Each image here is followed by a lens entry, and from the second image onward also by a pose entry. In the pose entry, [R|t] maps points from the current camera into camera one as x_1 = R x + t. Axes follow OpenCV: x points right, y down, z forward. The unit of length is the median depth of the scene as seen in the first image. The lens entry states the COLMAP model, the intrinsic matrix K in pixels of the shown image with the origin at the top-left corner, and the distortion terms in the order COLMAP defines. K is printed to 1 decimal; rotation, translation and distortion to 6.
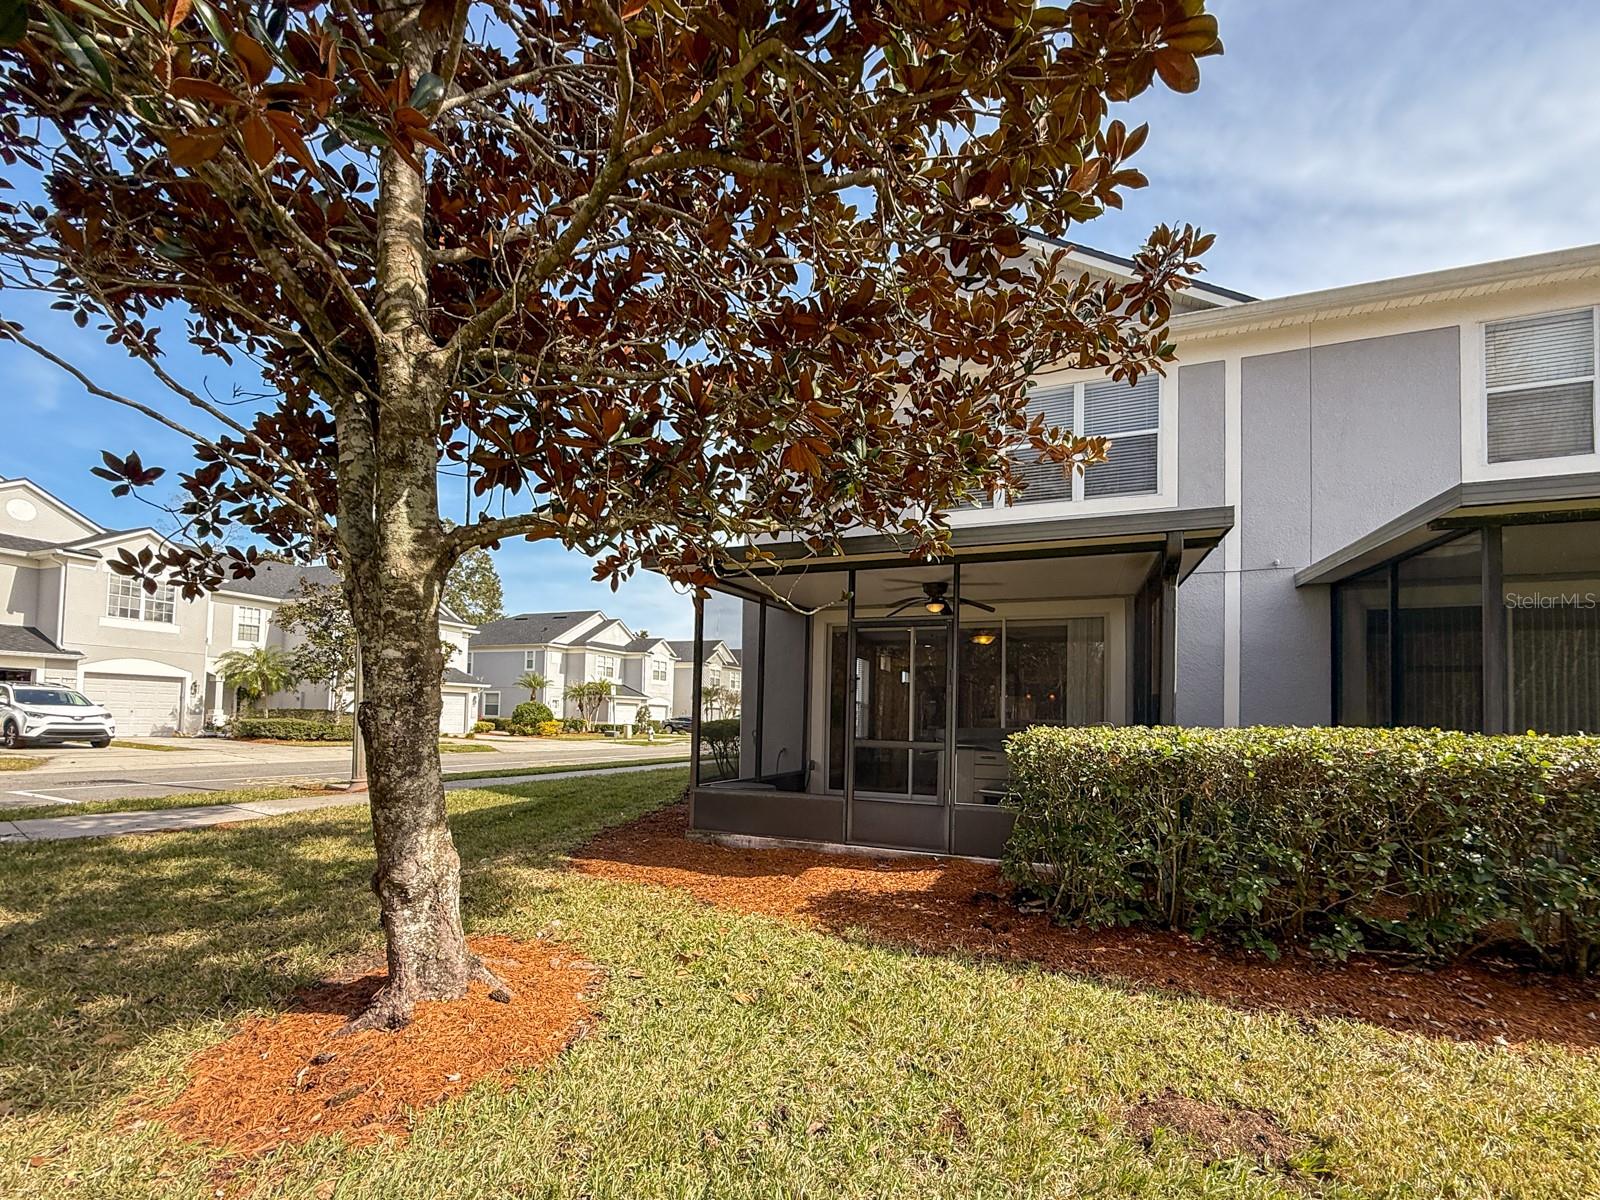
lens RADIAL K [[640.0, 0, 800.0], [0, 640.0, 600.0], [0, 0, 1]] dist [-0.000314, -0.000074]
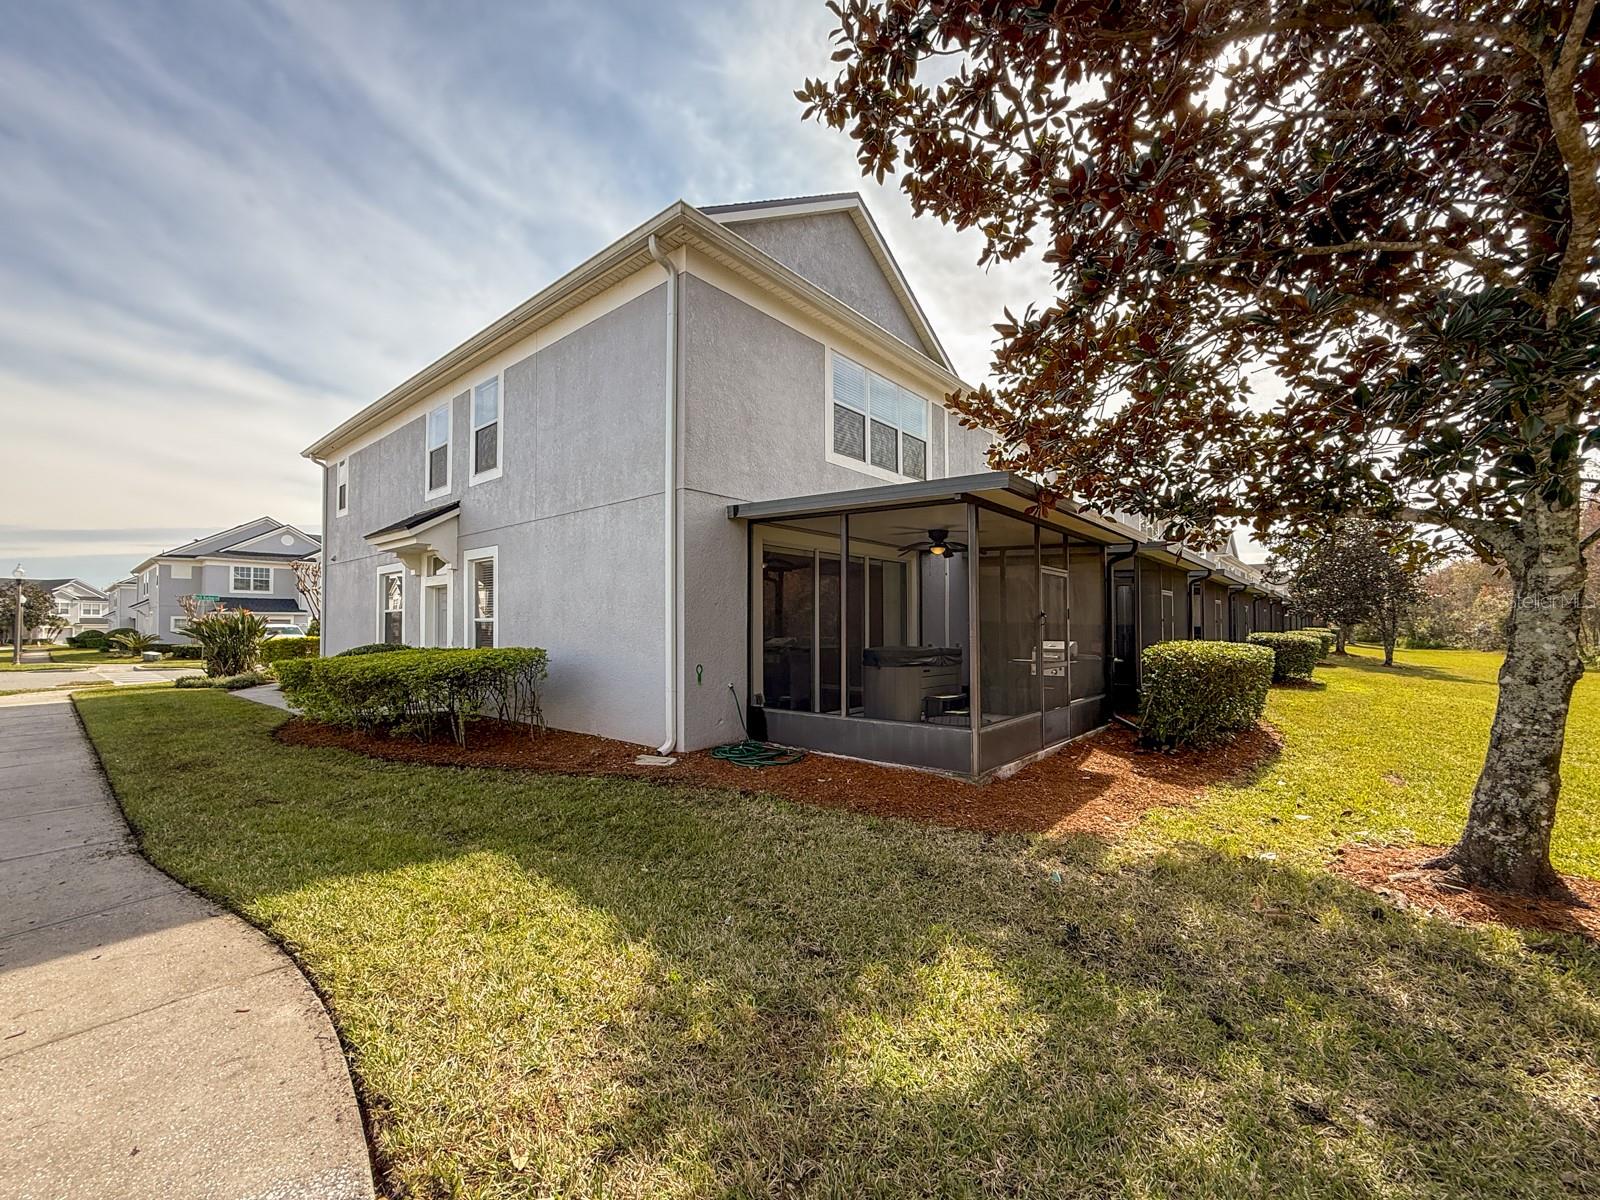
lens RADIAL K [[640.0, 0, 800.0], [0, 640.0, 600.0], [0, 0, 1]] dist [-0.000314, -0.000074]
pose [[0.348895, 0.018719, 0.936975, -1.203801], [-0.160613, 0.986202, 0.040104, 0.117721], [-0.923296, -0.164483, 0.347088, 1.028592]]
